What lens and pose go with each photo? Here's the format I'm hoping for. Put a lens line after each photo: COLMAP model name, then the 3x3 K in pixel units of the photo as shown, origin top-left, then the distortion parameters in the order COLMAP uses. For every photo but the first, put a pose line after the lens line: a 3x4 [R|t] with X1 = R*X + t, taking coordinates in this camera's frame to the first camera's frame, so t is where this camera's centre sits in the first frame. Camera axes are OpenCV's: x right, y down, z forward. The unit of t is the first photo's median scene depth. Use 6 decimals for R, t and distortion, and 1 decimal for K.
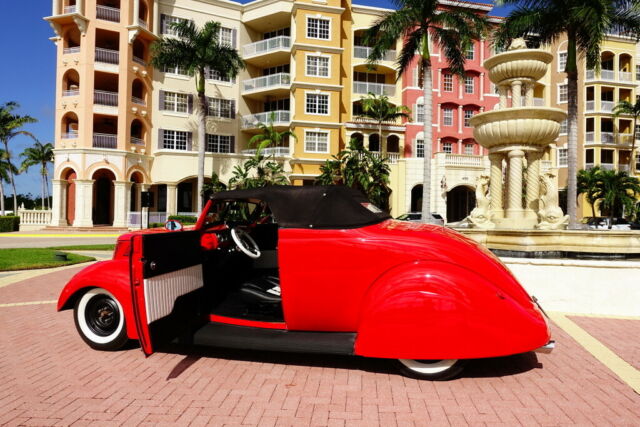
lens RADIAL K [[442.3, 0, 321.8], [0, 442.3, 216.2], [0, 0, 1]] dist [-0.003901, 0.000511]
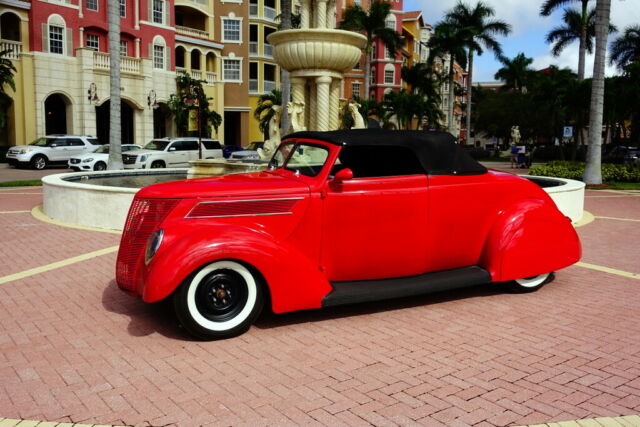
lens RADIAL K [[610.6, 0, 325.6], [0, 610.6, 212.7], [0, 0, 1]] dist [0.018429, 0.000000]
pose [[0.737726, -0.075501, 0.670865, -0.140113], [-0.006893, 0.992832, 0.119317, -0.006167], [-0.675065, -0.092648, 0.731918, 0.014003]]
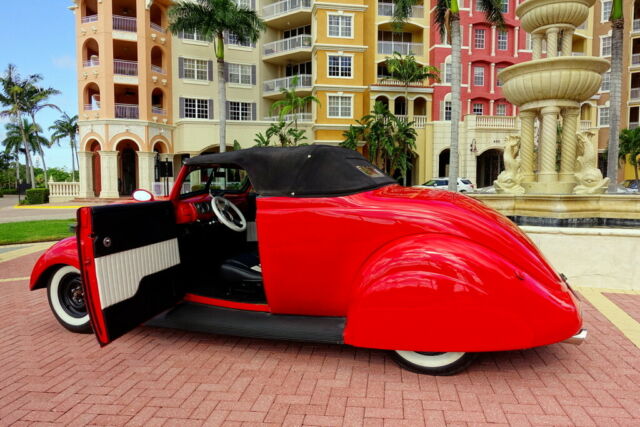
lens RADIAL K [[442.3, 0, 321.5], [0, 442.3, 218.6], [0, 0, 1]] dist [-0.003901, 0.000511]
pose [[0.997806, -0.010786, -0.065323, 0.009577], [0.015850, 0.996865, 0.077512, 0.000510], [0.064282, -0.078377, 0.994849, 0.017723]]
